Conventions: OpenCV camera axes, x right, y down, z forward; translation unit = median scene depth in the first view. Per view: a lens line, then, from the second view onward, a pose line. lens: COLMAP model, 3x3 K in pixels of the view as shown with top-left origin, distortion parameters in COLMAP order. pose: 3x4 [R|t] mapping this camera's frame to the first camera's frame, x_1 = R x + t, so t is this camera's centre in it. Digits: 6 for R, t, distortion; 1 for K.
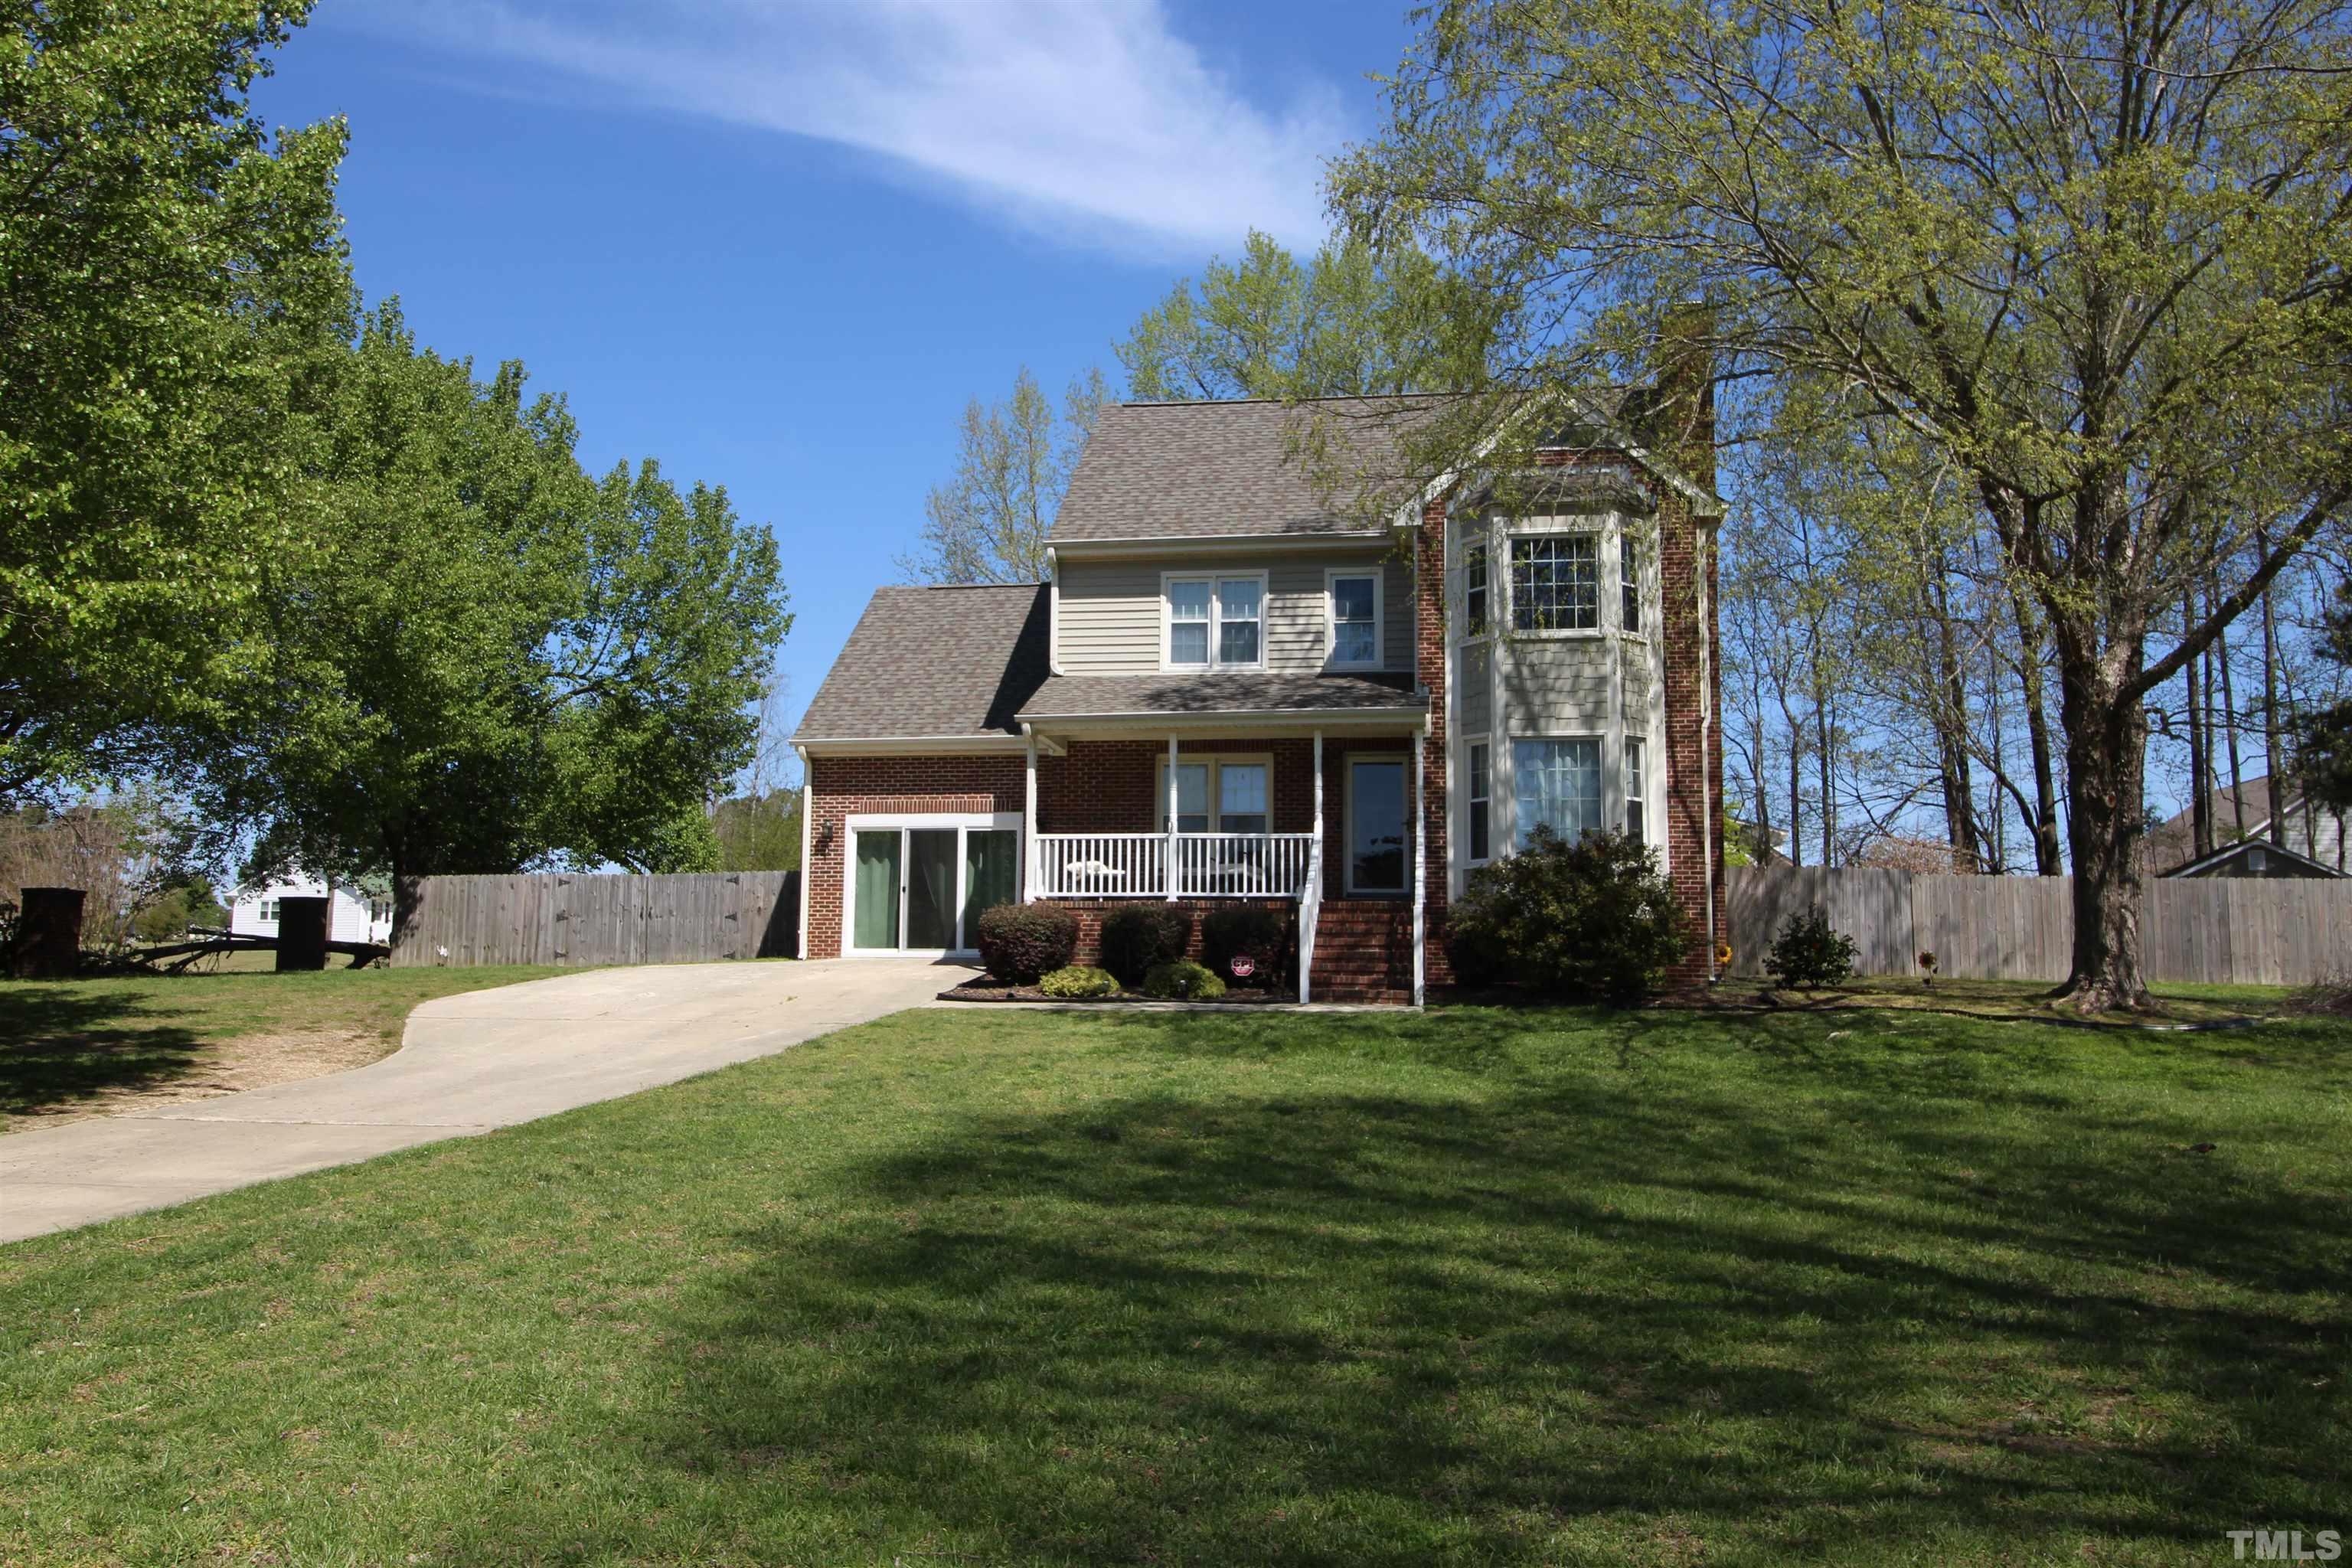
lens RADIAL K [[1857.2, 0, 1173.7], [0, 1857.2, 752.4], [0, 0, 1]] dist [0.010847, -0.004173]
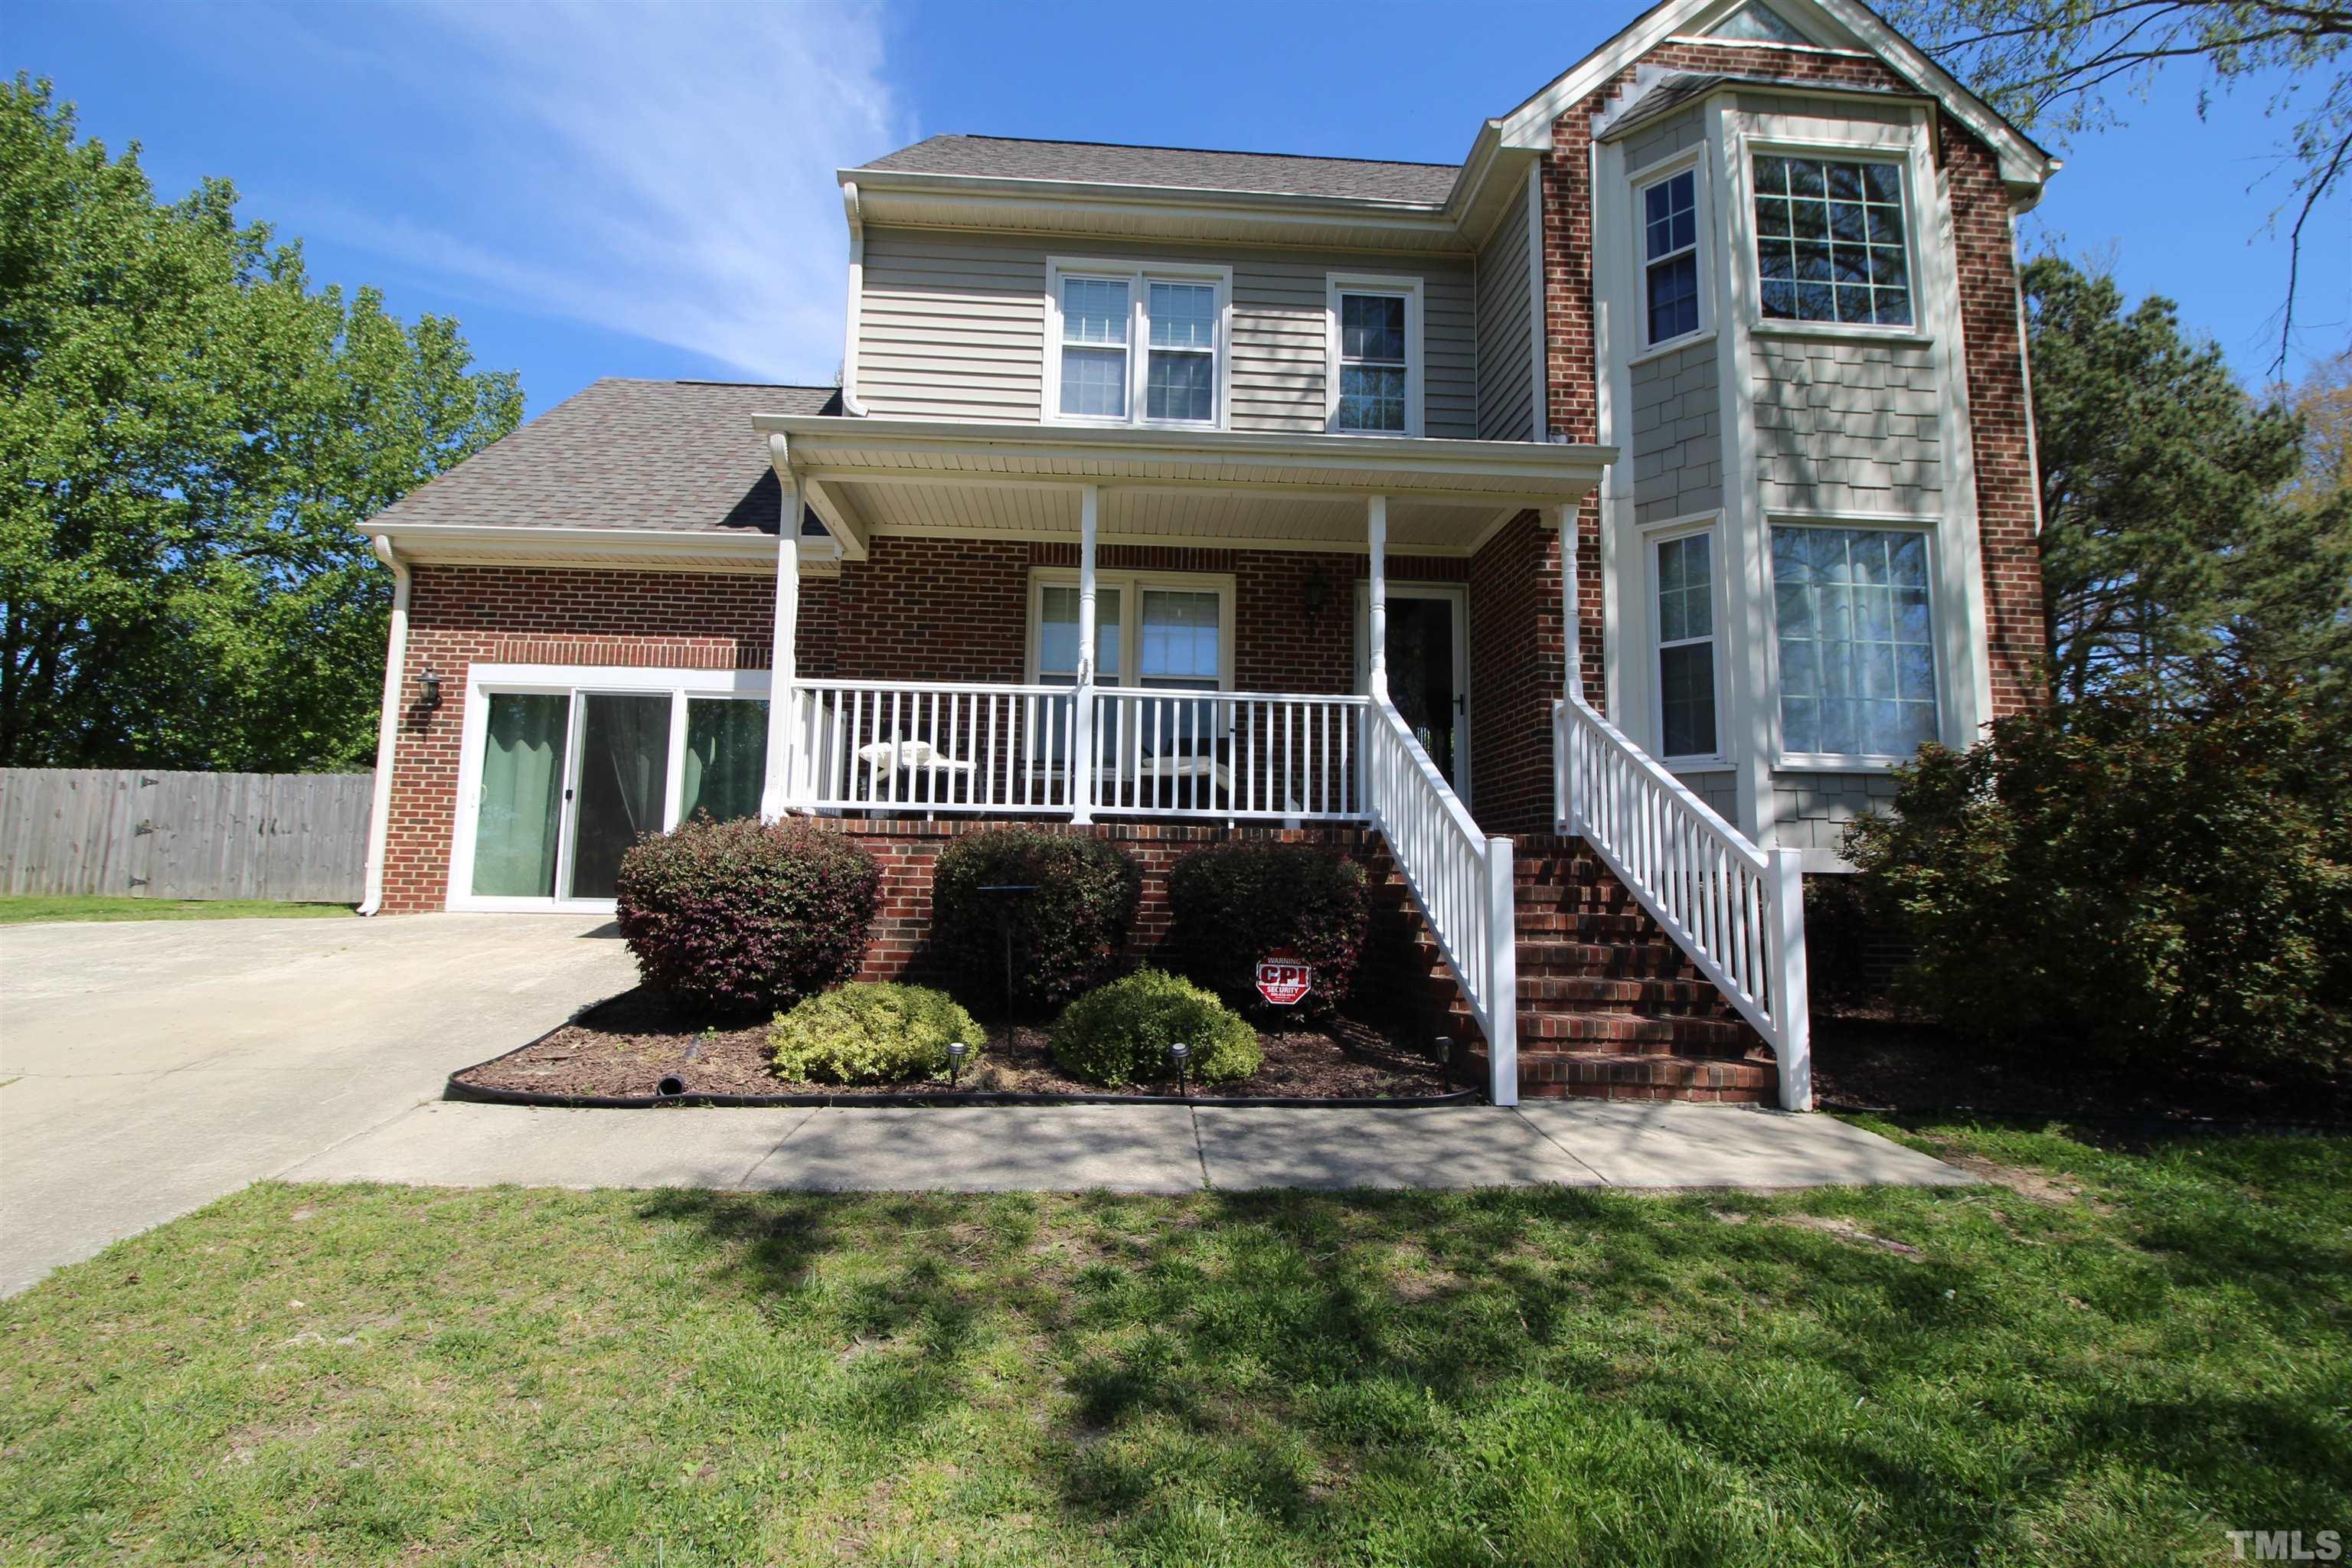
lens RADIAL K [[1094.3, 0, 1166.9], [0, 1094.3, 764.0], [0, 0, 1]] dist [-0.001440, -0.010989]
pose [[0.978120, 0.033001, 0.205407, -0.038795], [-0.036801, 0.999214, 0.014707, 0.060581], [-0.204760, -0.021945, 0.978566, 0.729497]]
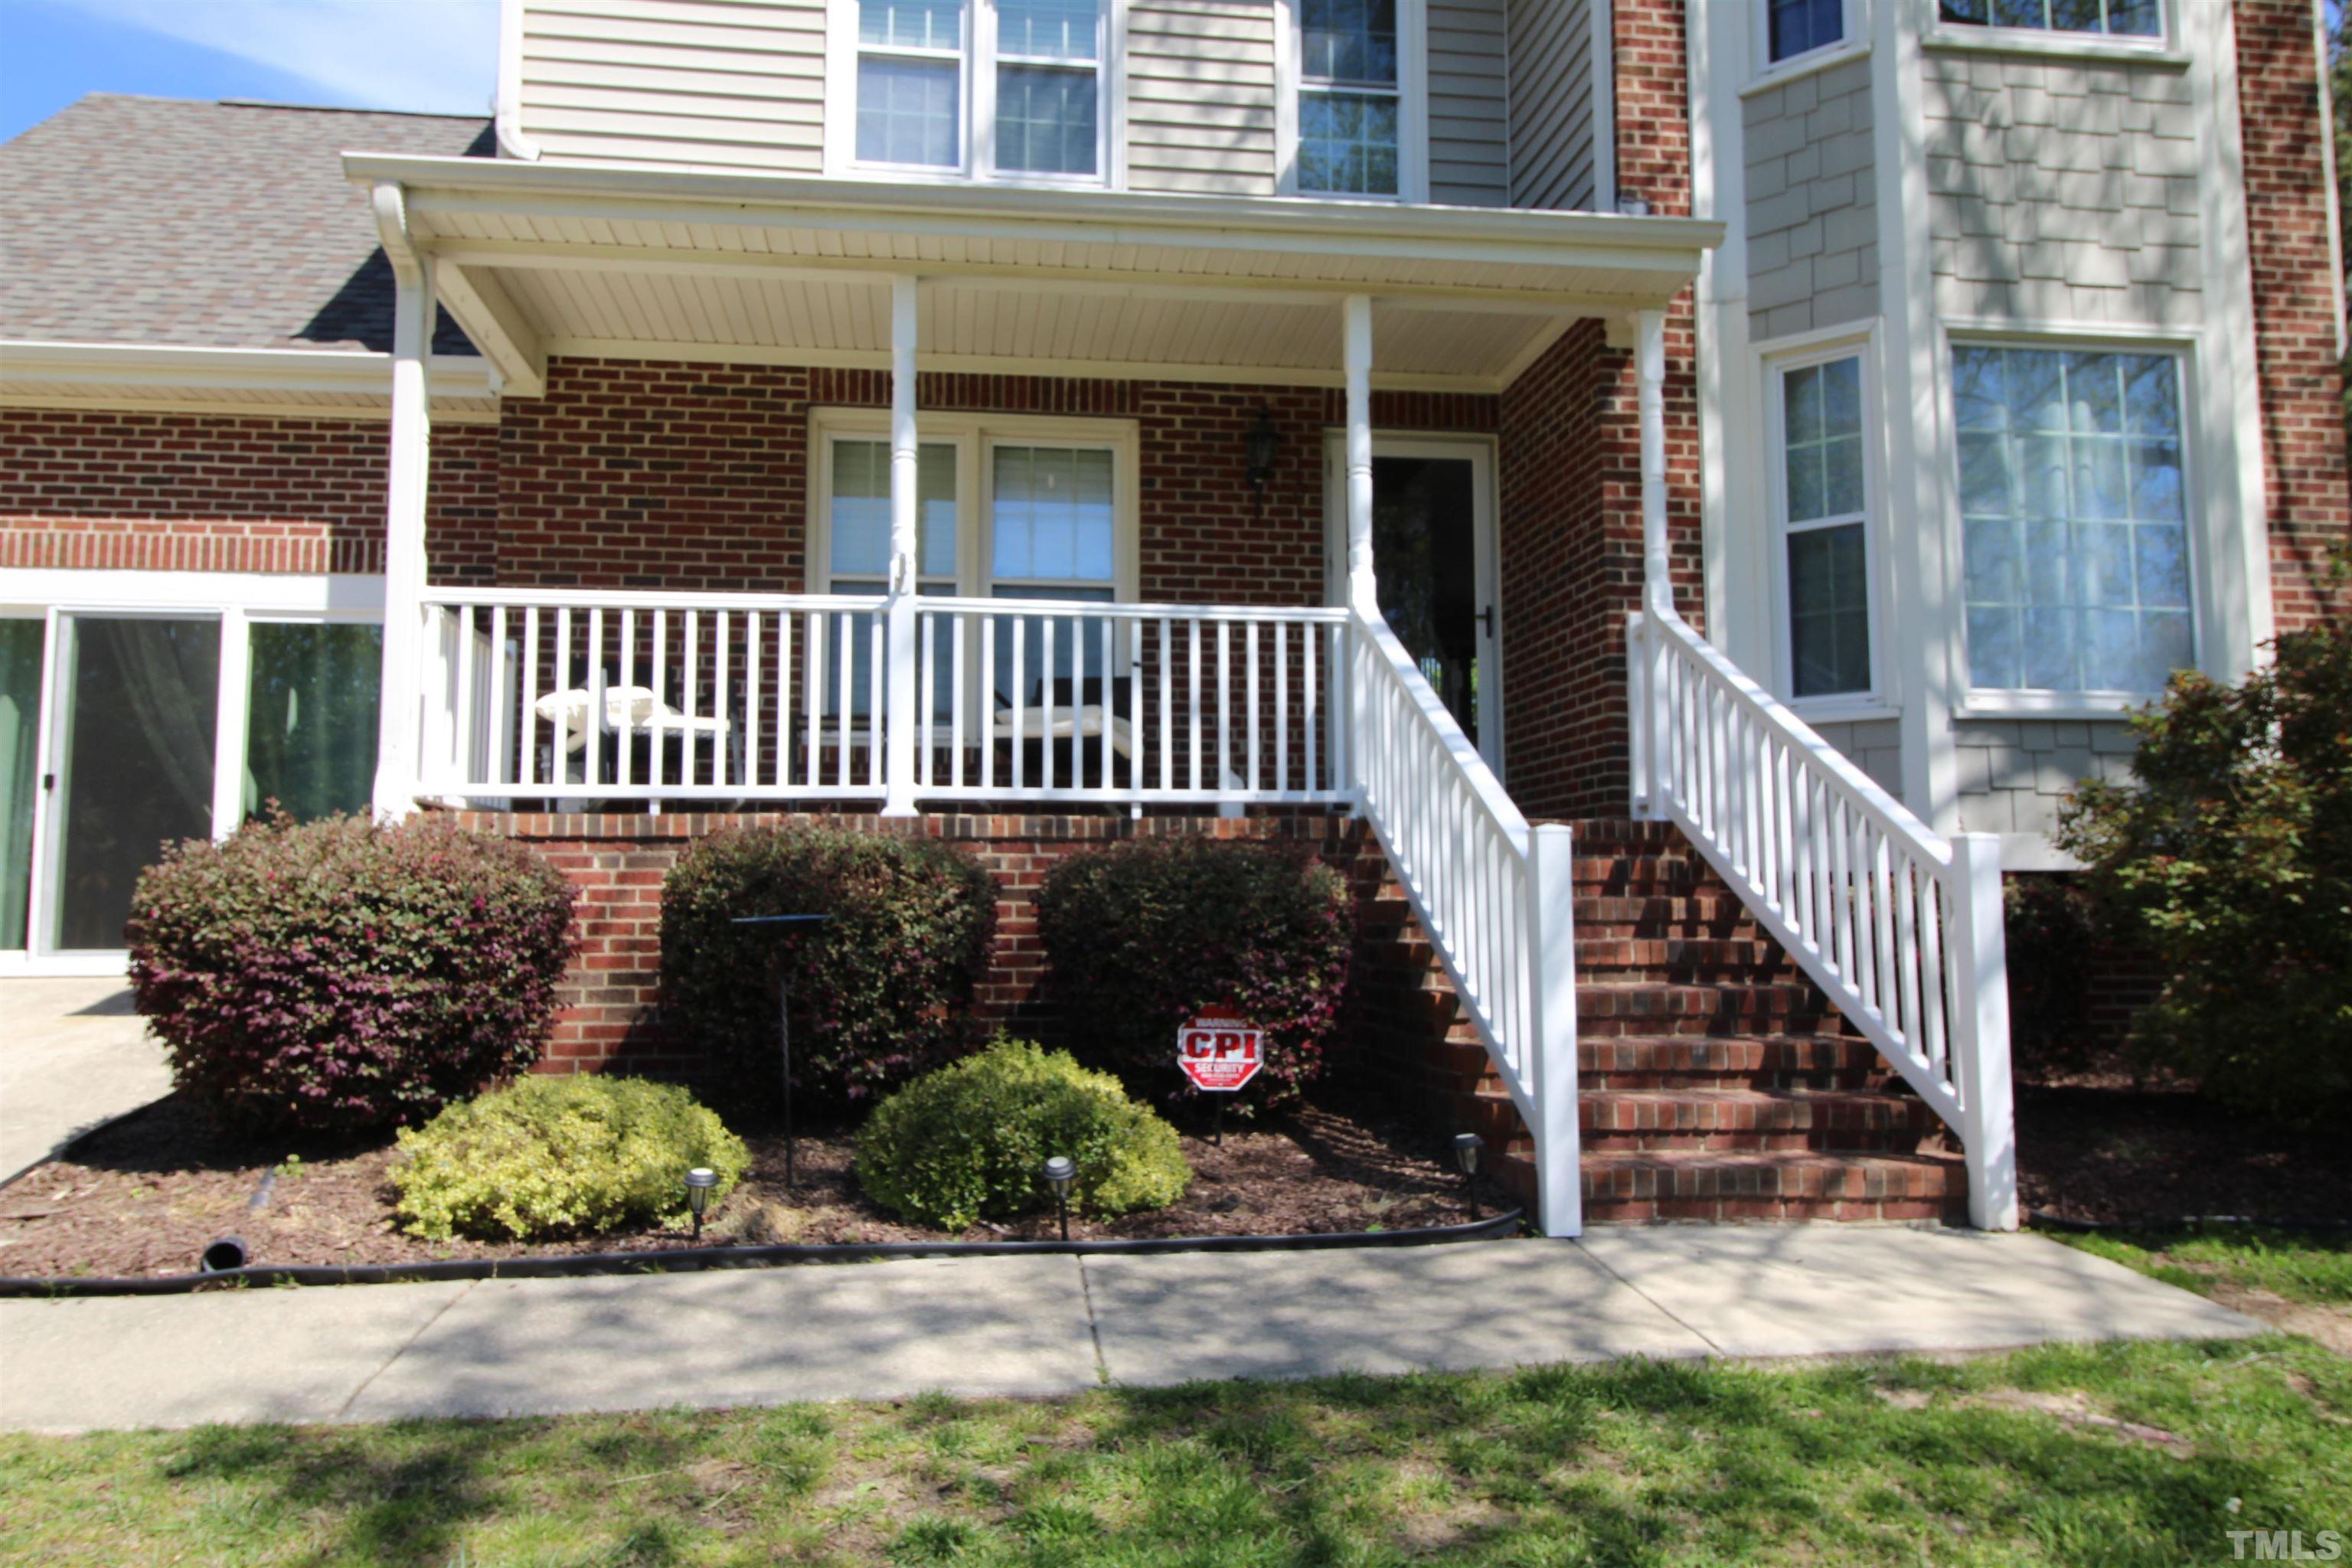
lens RADIAL K [[1695.3, 0, 1167.4], [0, 1695.3, 759.0], [0, 0, 1]] dist [0.007718, -0.005578]
pose [[0.959799, 0.014057, 0.280335, -0.037489], [-0.024967, 0.999062, 0.035383, 0.060976], [-0.279574, -0.040960, 0.959250, 0.733153]]
